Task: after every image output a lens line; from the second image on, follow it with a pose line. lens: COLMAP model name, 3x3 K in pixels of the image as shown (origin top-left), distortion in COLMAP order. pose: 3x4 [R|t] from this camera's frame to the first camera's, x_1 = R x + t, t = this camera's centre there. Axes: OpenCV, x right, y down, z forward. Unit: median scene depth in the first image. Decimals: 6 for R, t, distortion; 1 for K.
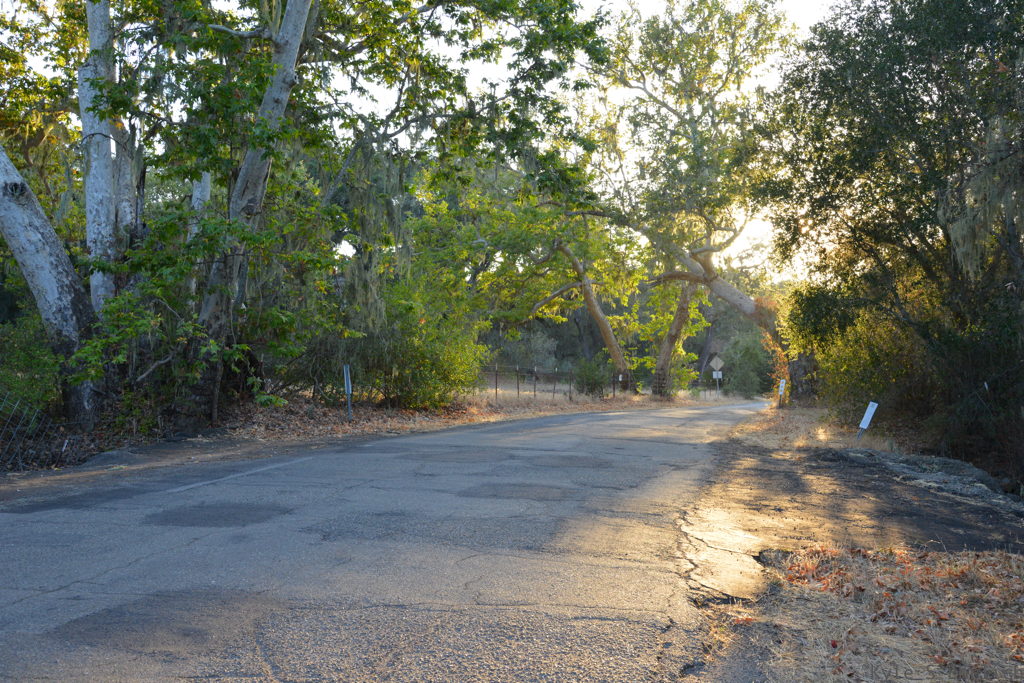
lens RADIAL K [[963.3, 0, 512.7], [0, 963.3, 343.6], [0, 0, 1]] dist [-0.017853, -0.010871]
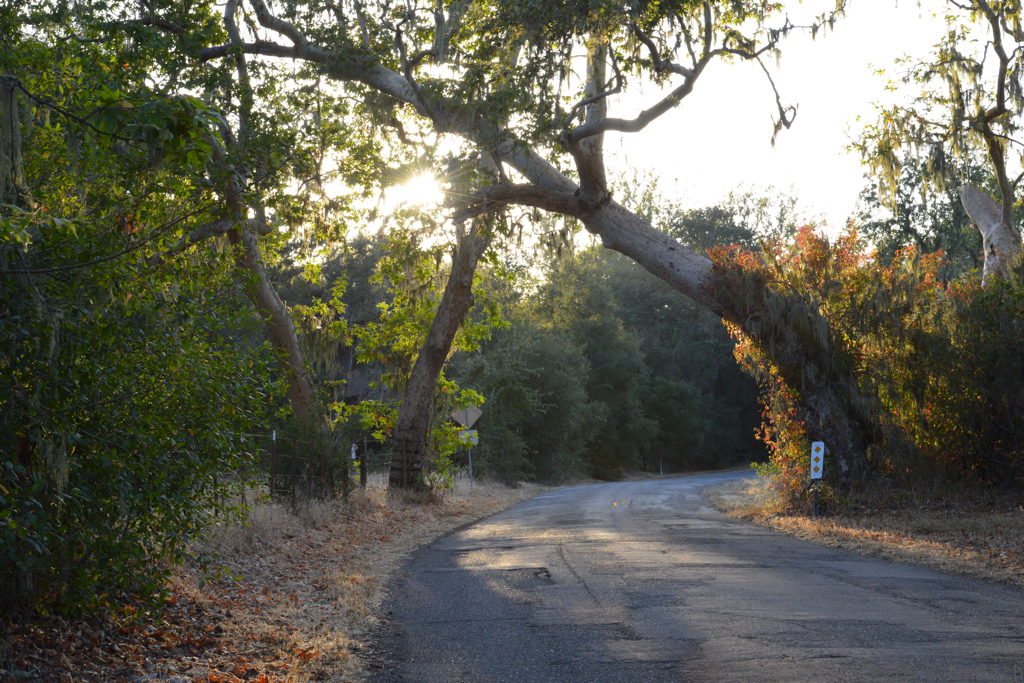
lens RADIAL K [[1703.8, 0, 514.9], [0, 1703.8, 348.1], [0, 0, 1]] dist [-0.004854, 0.006096]
pose [[0.937754, -0.014513, 0.346997, -0.131572], [0.022304, 0.999581, -0.018468, 0.011985], [-0.346584, 0.025057, 0.937684, 0.543983]]
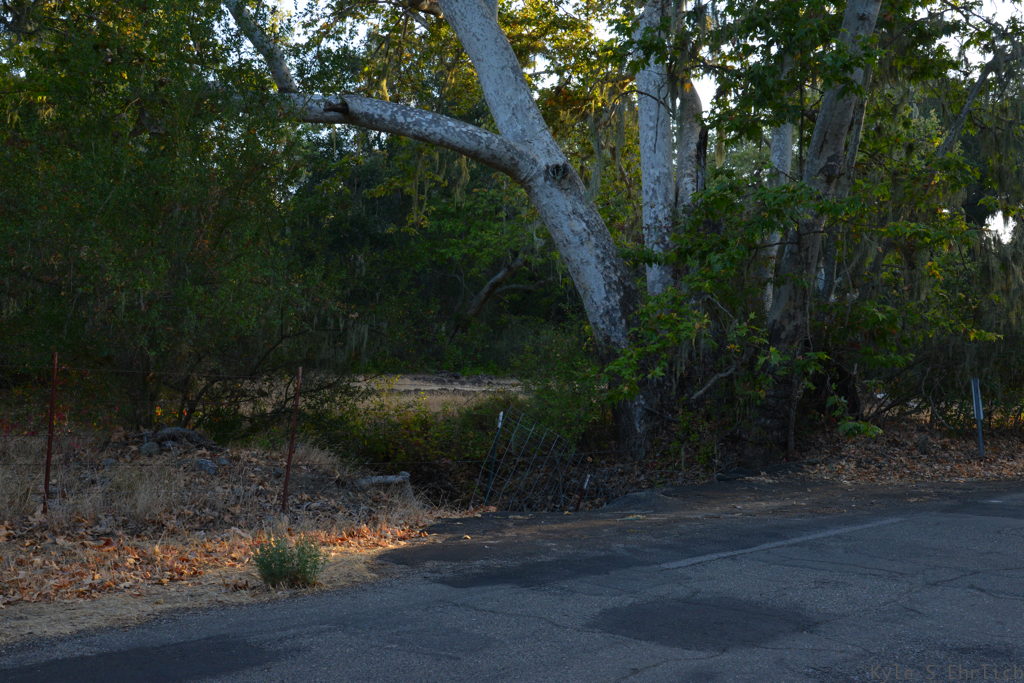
lens RADIAL K [[1147.8, 0, 515.9], [0, 1147.8, 345.7], [0, 0, 1]] dist [-0.010380, 0.011206]
pose [[0.836304, -0.011079, -0.548154, 0.005509], [0.011056, 0.999933, -0.003342, -0.002443], [0.548155, -0.003266, 0.836371, 0.086077]]
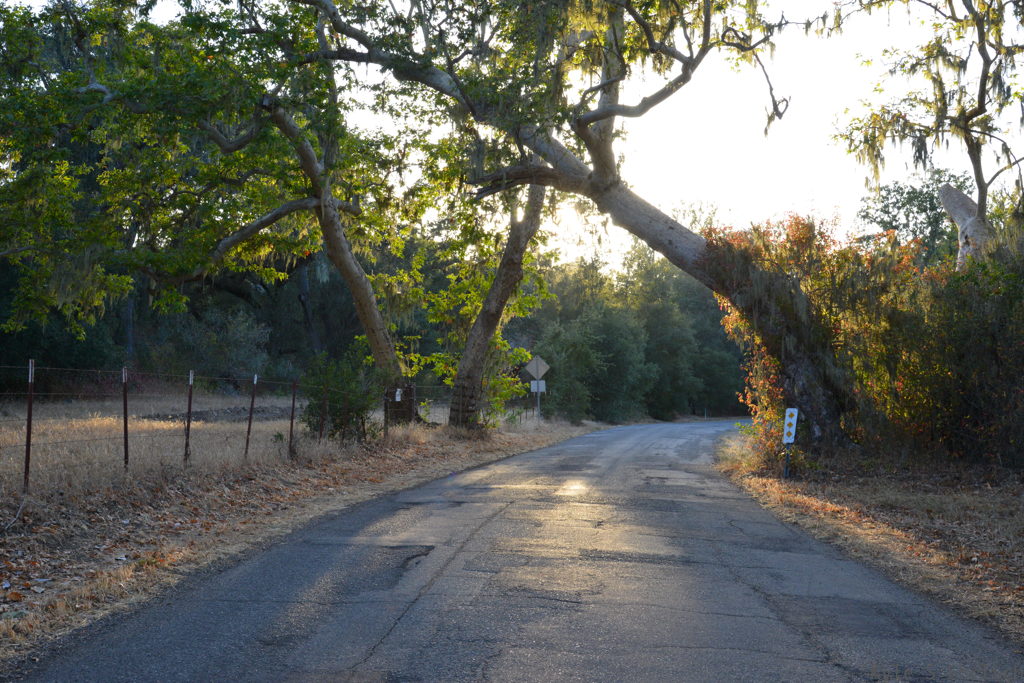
lens RADIAL K [[1125.4, 0, 514.9], [0, 1125.4, 342.5], [0, 0, 1]] dist [-0.016014, -0.007672]
pose [[0.967028, 0.020450, 0.253848, 0.045898], [-0.020661, 0.999785, -0.001838, 0.016548], [-0.253831, -0.003467, 0.967242, 0.801940]]
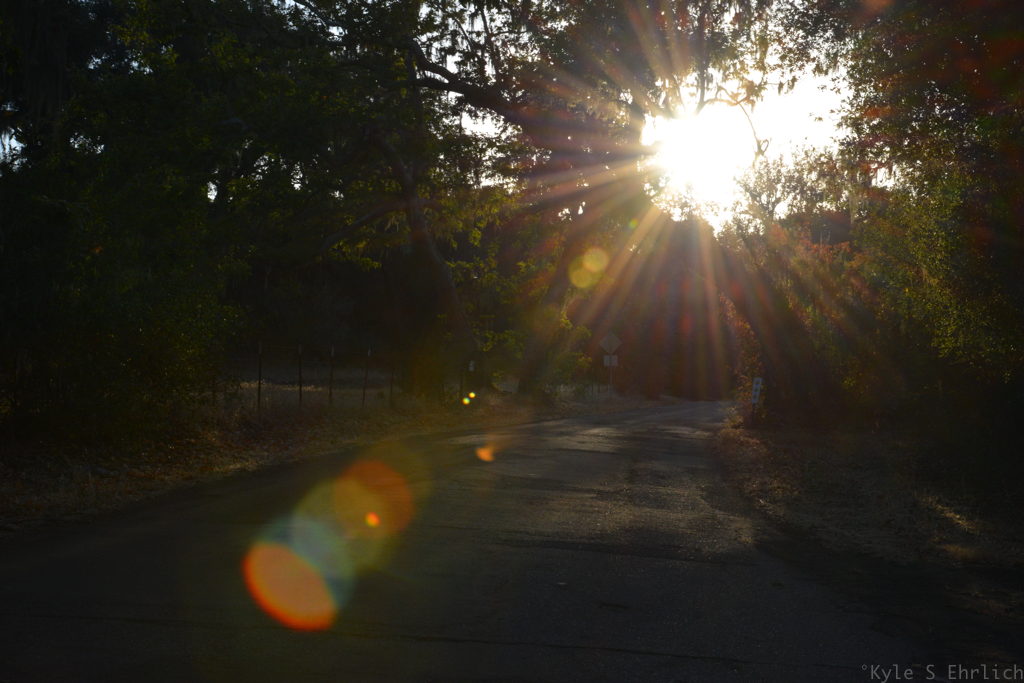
lens RADIAL K [[1367.1, 0, 523.8], [0, 1367.1, 343.5], [0, 0, 1]] dist [-0.019992, 0.010818]
pose [[0.983892, 0.022556, 0.177337, -0.009729], [-0.027513, 0.999295, 0.025544, -0.001039], [-0.176636, -0.030012, 0.983819, 0.310529]]
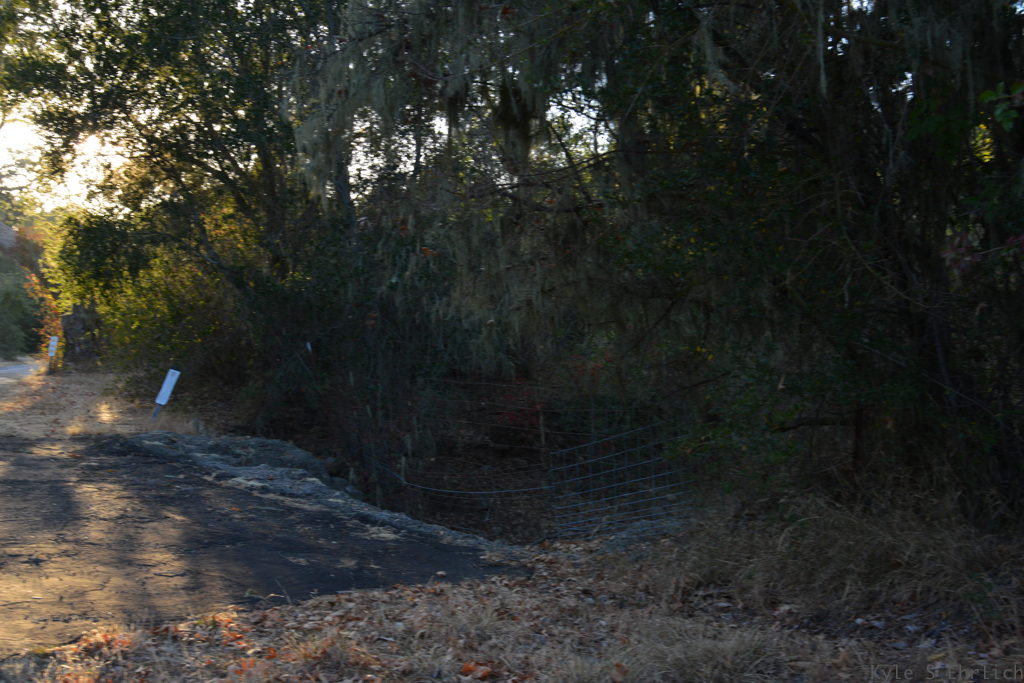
lens RADIAL K [[1147.8, 0, 515.9], [0, 1147.8, 345.7], [0, 0, 1]] dist [-0.010380, 0.011206]
pose [[0.793429, -0.011314, 0.608557, 0.026928], [-0.018618, 0.998908, 0.042845, -0.001705], [-0.608378, -0.045324, 0.792352, 0.083669]]
